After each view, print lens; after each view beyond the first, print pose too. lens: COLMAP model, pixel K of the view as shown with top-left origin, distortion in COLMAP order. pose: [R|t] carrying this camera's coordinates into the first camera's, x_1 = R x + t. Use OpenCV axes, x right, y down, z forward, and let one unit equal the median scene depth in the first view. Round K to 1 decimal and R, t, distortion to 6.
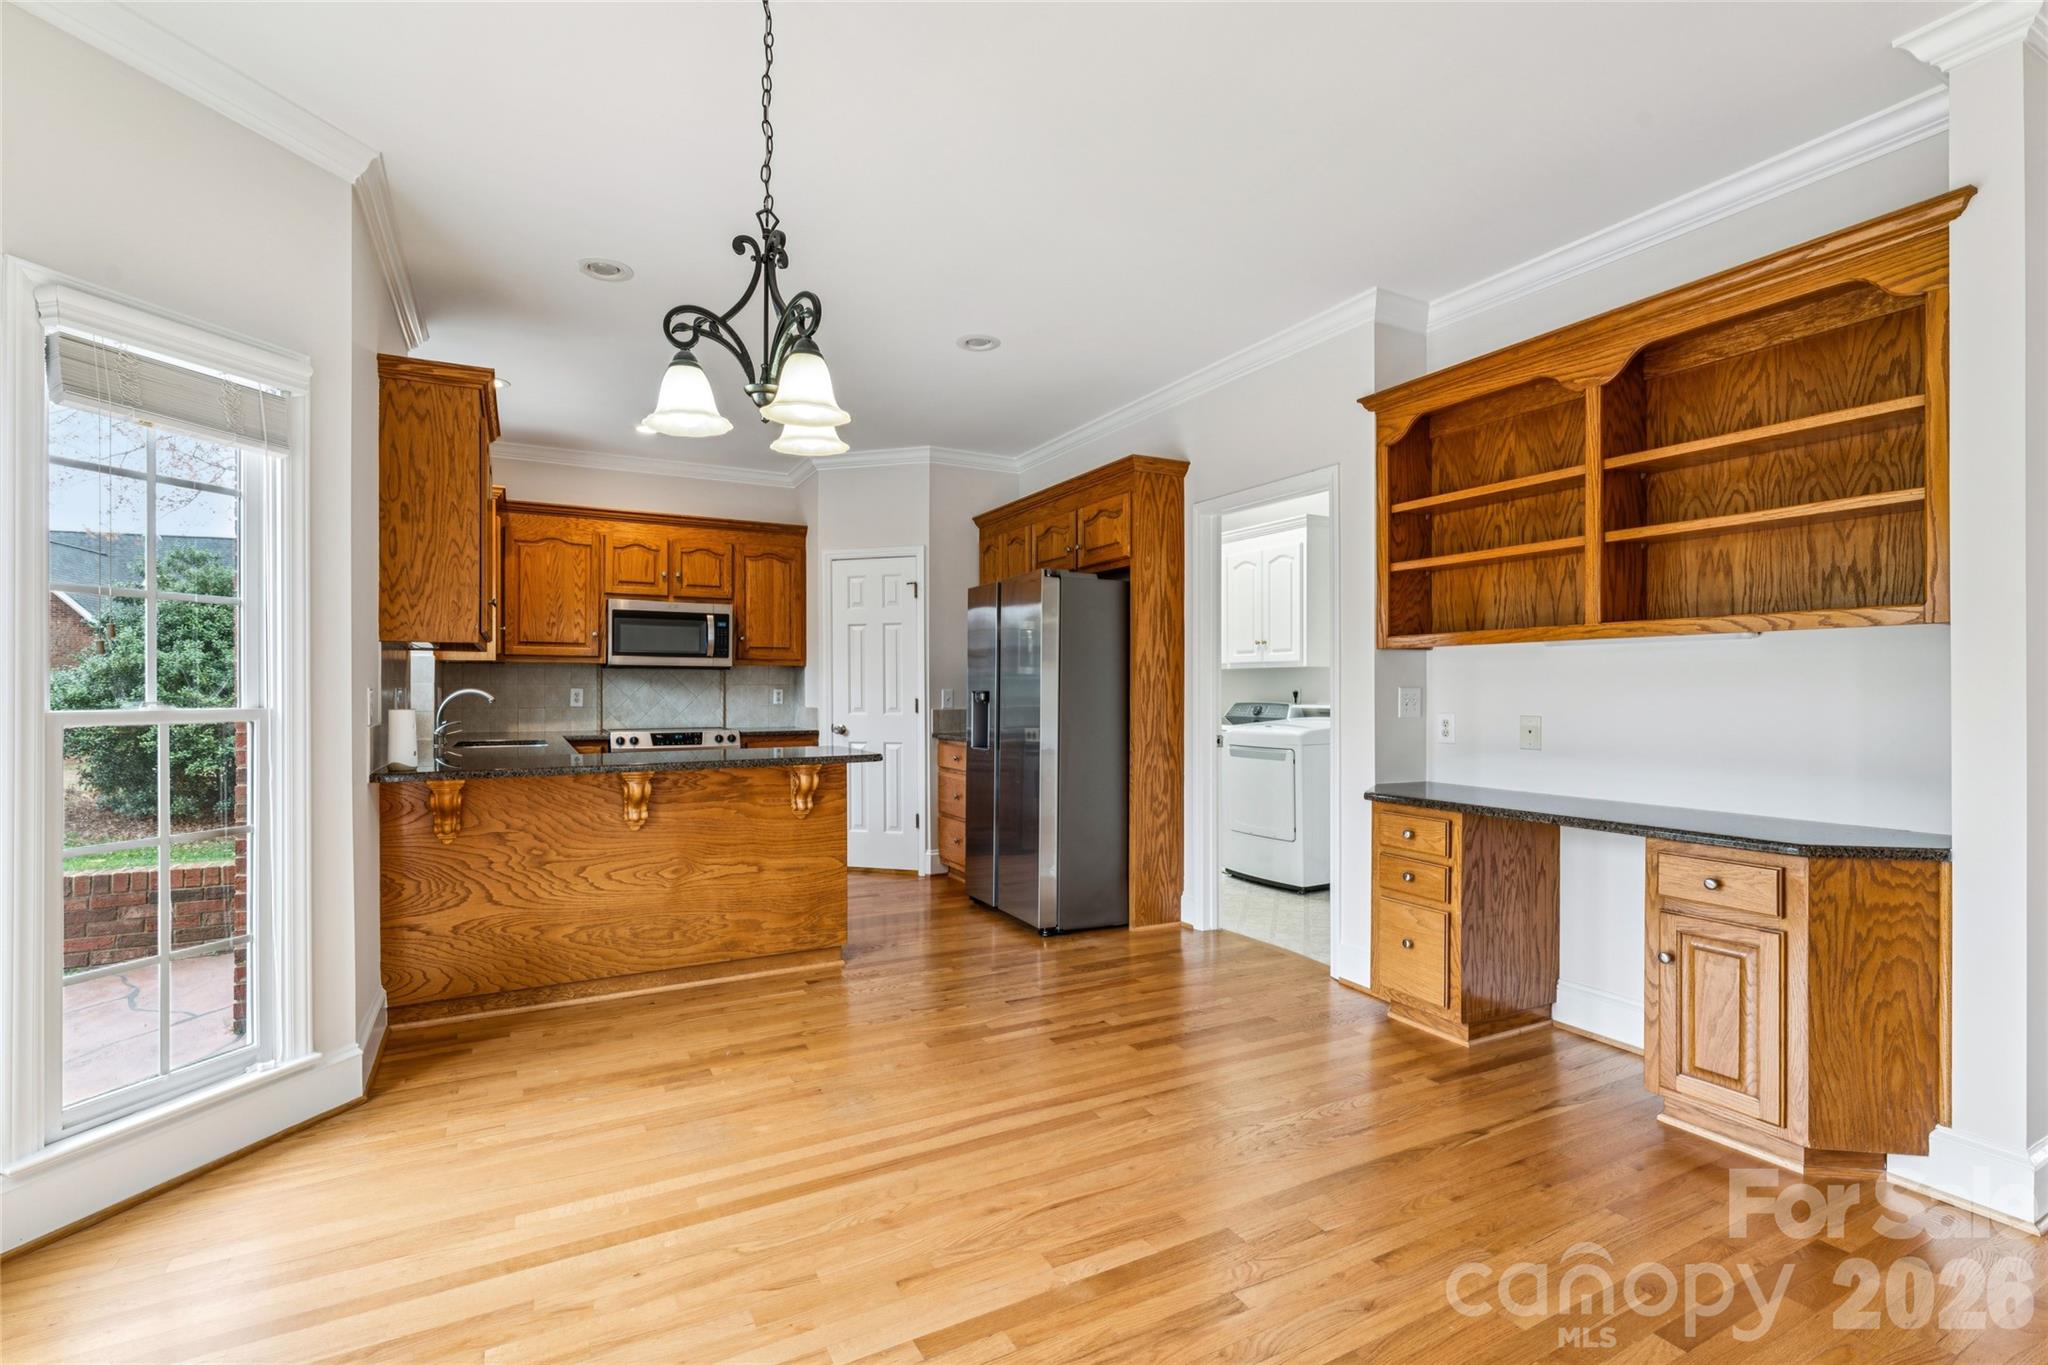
lens RADIAL K [[928.9, 0, 1024.1], [0, 928.9, 677.6], [0, 0, 1]] dist [0.002217, 0.000370]
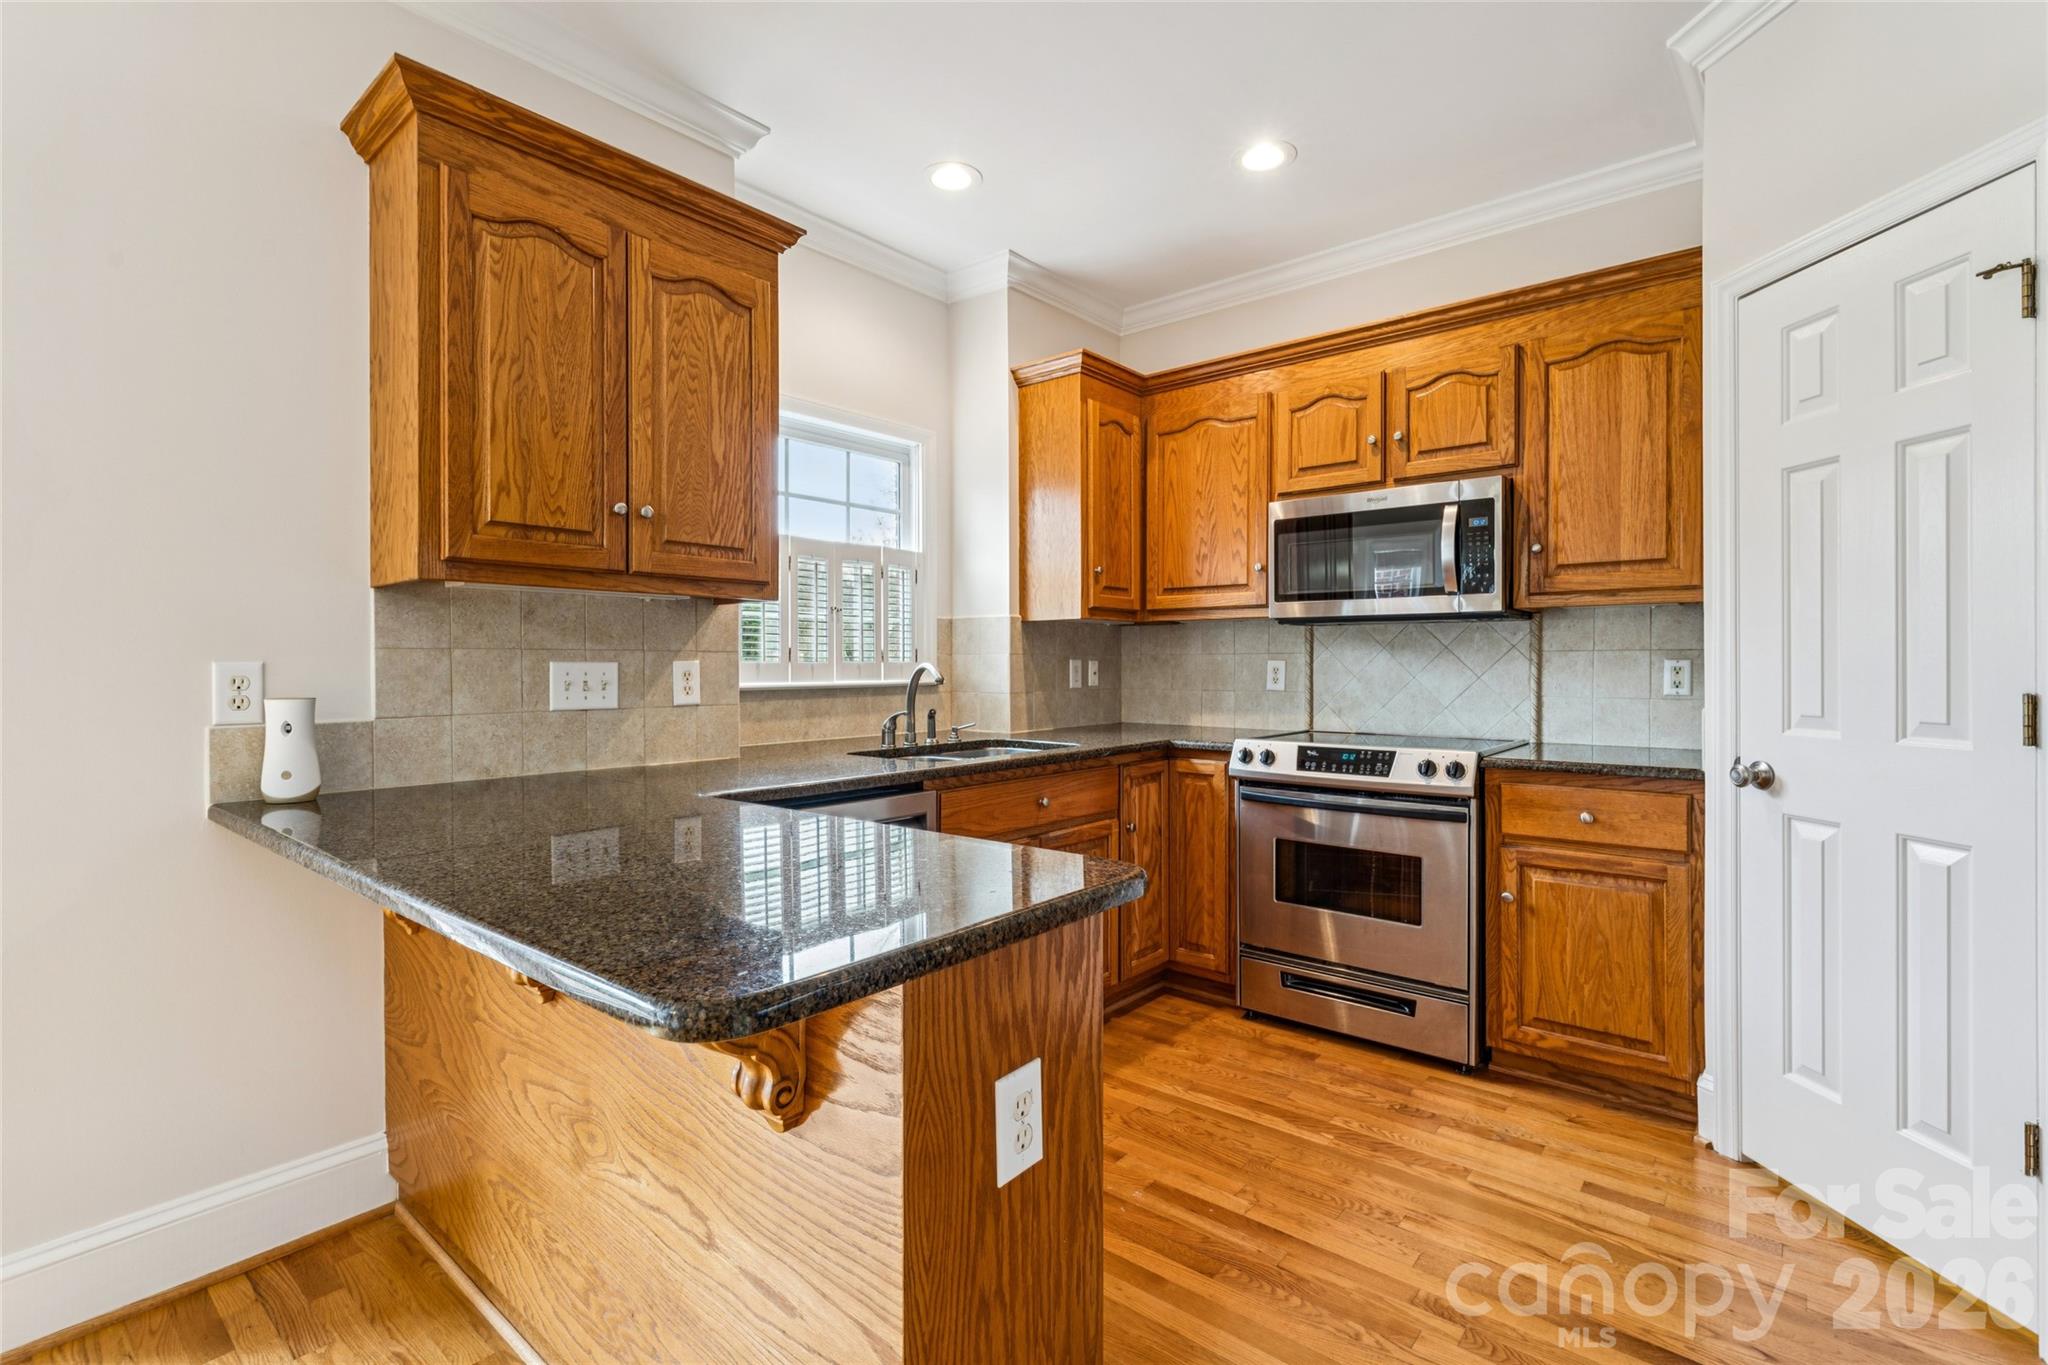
lens RADIAL K [[928.9, 0, 1024.1], [0, 928.9, 677.6], [0, 0, 1]] dist [0.002217, 0.000370]
pose [[0.368424, 0.013036, -0.929566, 0.026798], [0.015080, 0.999686, 0.019996, 0.008367], [0.929535, -0.021385, 0.368112, 0.630435]]
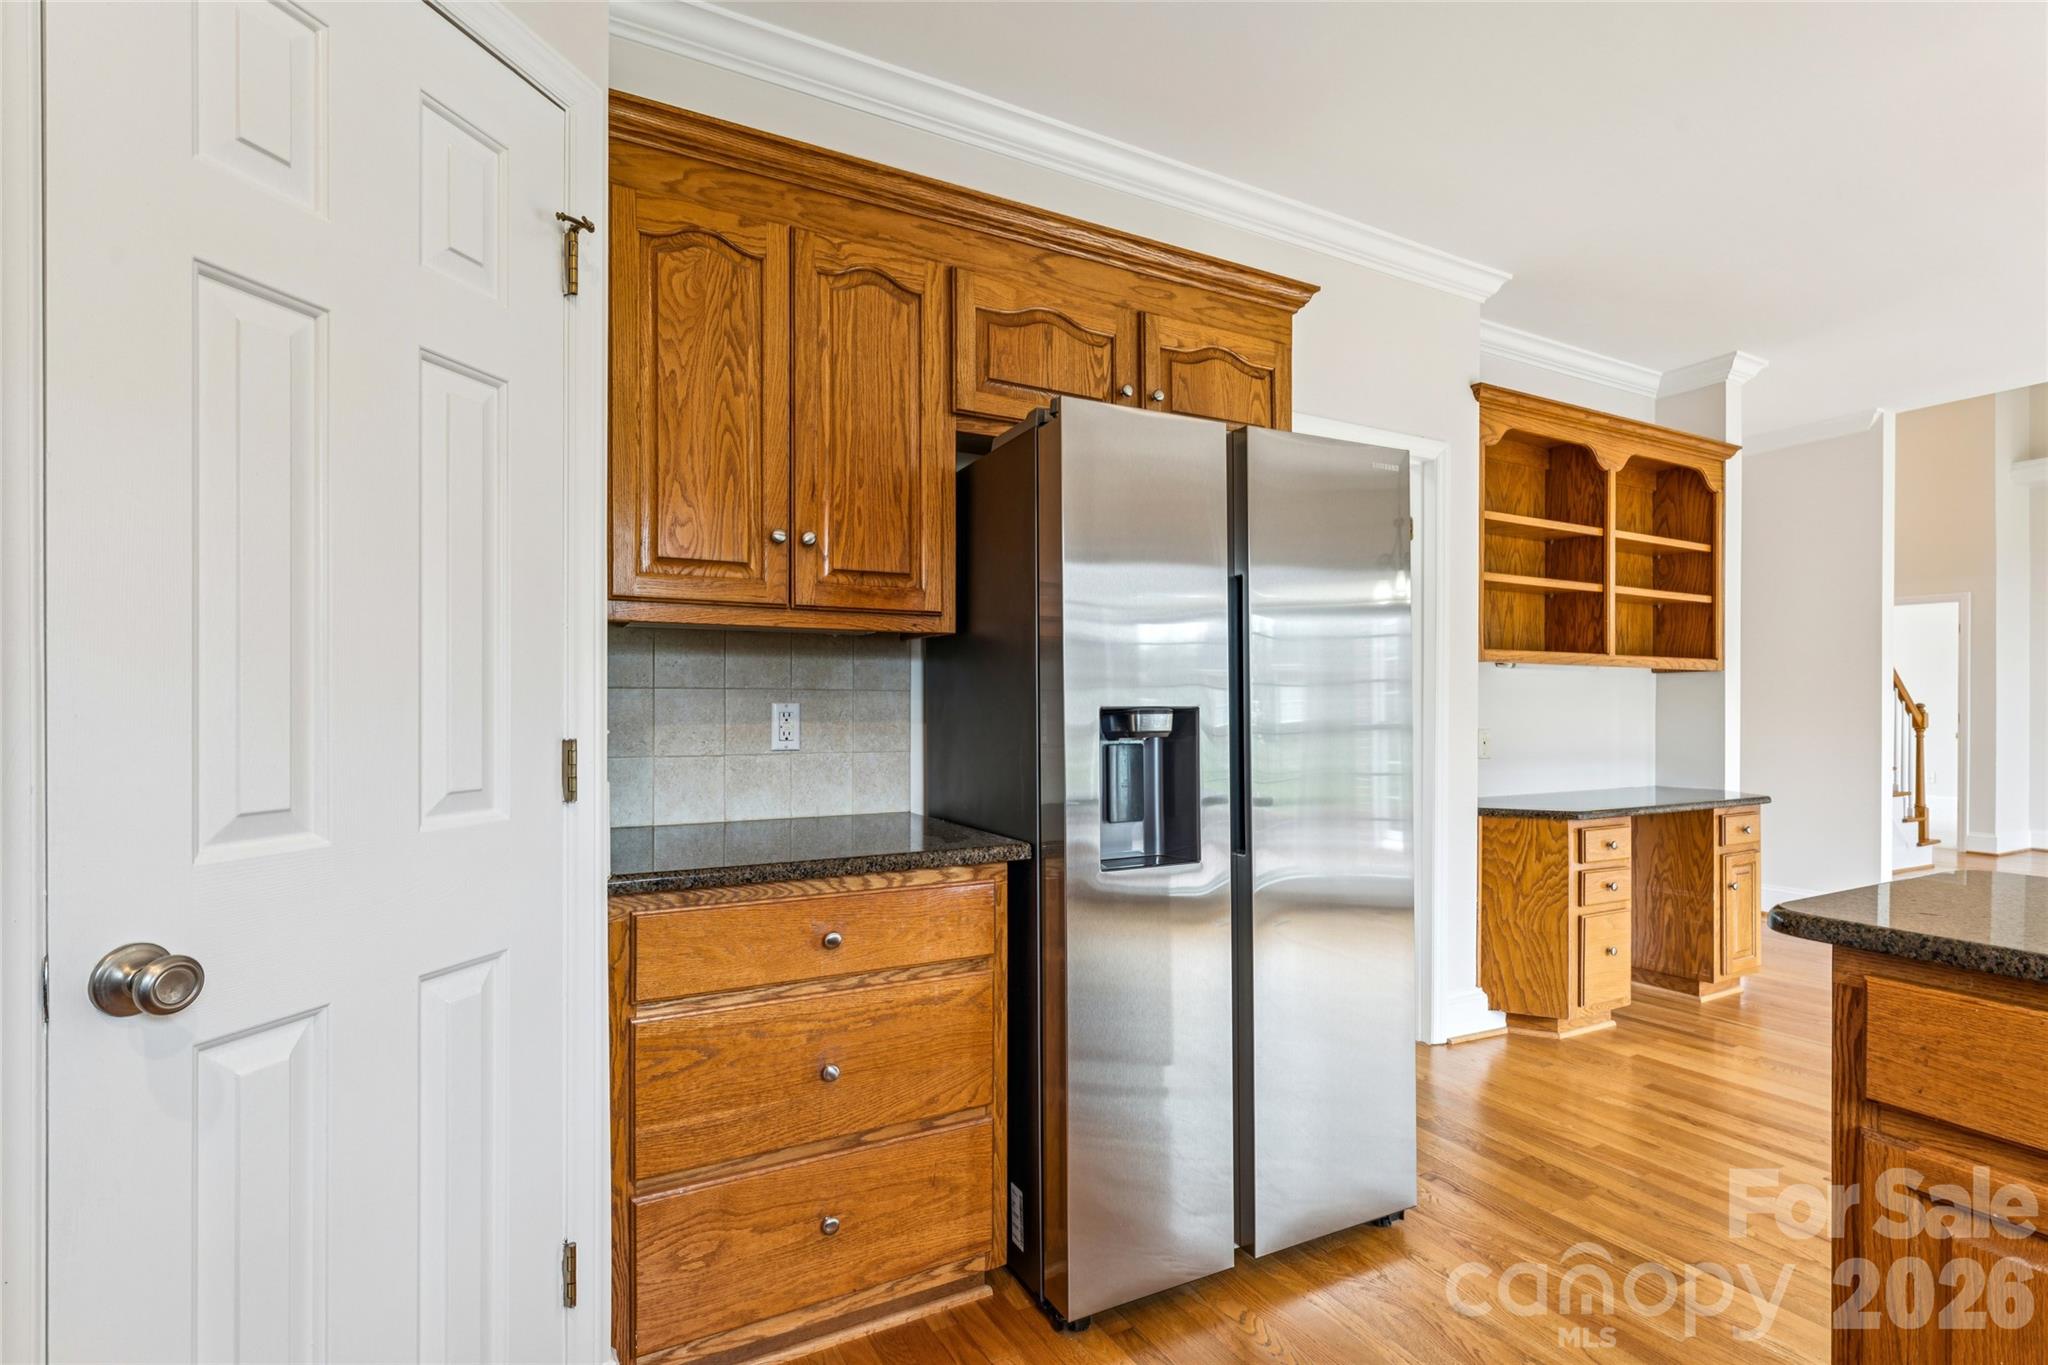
lens RADIAL K [[979.5, 0, 1024.0], [0, 979.5, 682.5], [0, 0, 1]] dist [0.001101, 0.000093]
pose [[-0.009096, 0.016100, 0.999829, -0.358919], [-0.019901, 0.999669, -0.016278, 0.010192], [-0.999761, -0.020045, -0.008773, 0.887193]]
